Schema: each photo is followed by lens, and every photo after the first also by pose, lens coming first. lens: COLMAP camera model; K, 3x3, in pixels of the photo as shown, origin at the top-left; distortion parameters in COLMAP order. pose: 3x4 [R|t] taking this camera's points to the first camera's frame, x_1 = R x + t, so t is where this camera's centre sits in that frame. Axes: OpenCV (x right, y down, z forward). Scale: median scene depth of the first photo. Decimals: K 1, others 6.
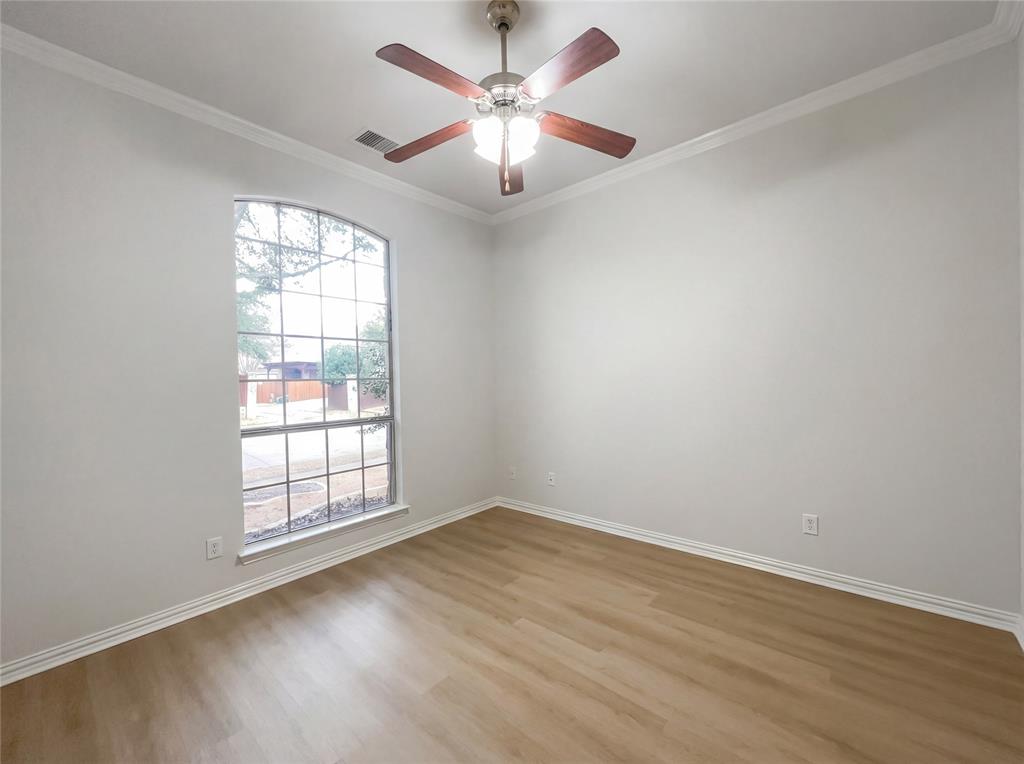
lens RADIAL K [[330.2, 0, 512.0], [0, 330.2, 382.0], [0, 0, 1]] dist [-0.000198, 0.000002]
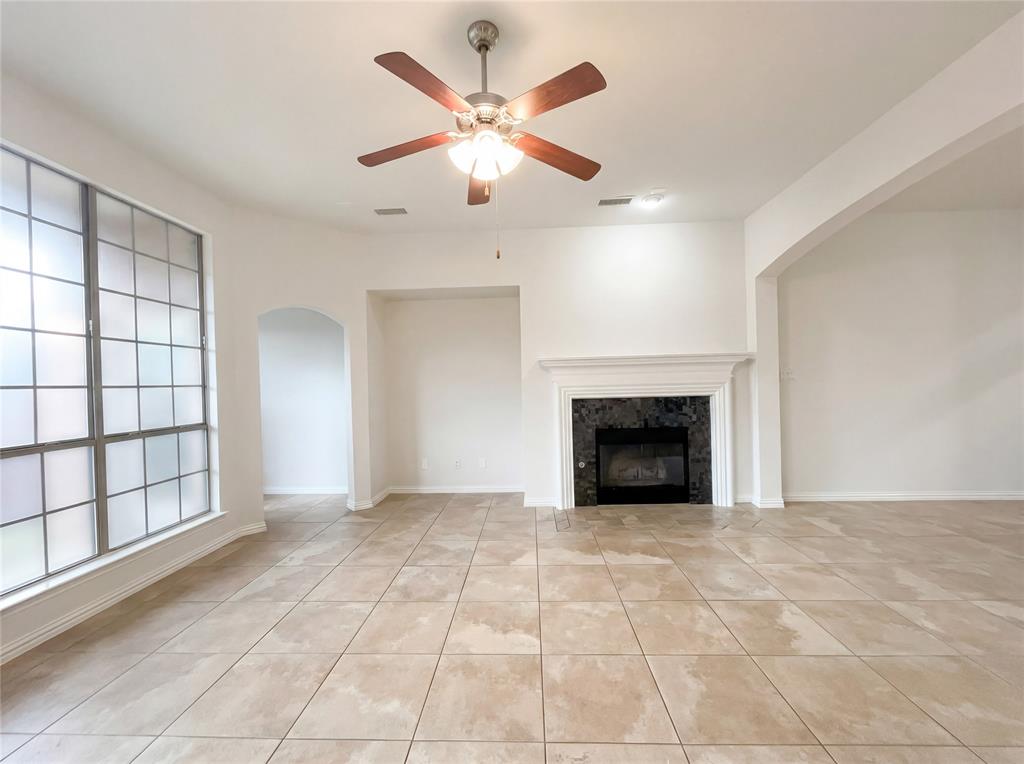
lens RADIAL K [[414.8, 0, 512.0], [0, 414.8, 382.0], [0, 0, 1]] dist [-0.001044, 0.000039]
pose [[0.711873, 0.000164, 0.702308, -0.586119], [0.013548, 0.999811, -0.013966, 0.012290], [-0.702178, 0.019457, 0.711736, -0.523848]]
